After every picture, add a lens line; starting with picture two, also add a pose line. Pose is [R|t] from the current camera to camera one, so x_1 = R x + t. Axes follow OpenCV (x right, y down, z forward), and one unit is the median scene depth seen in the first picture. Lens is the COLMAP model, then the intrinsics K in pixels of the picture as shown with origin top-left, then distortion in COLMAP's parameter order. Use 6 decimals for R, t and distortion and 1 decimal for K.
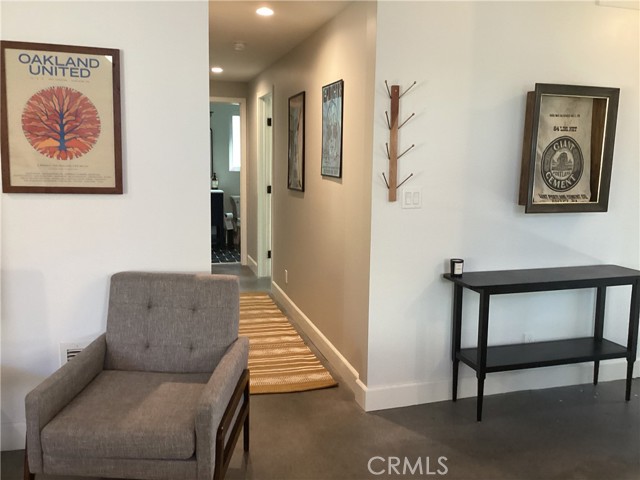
lens RADIAL K [[574.9, 0, 320.0], [0, 574.9, 240.0], [0, 0, 1]] dist [0.116400, -0.204268]
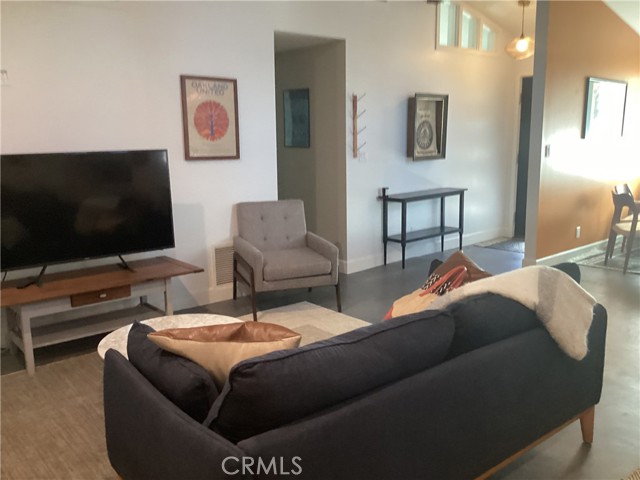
lens RADIAL K [[574.9, 0, 320.0], [0, 574.9, 240.0], [0, 0, 1]] dist [0.116400, -0.204268]
pose [[0.911091, -0.106536, 0.398200, -0.722731], [0.094066, 0.994270, 0.050785, 0.088125], [-0.401328, -0.008813, 0.915892, -0.636026]]
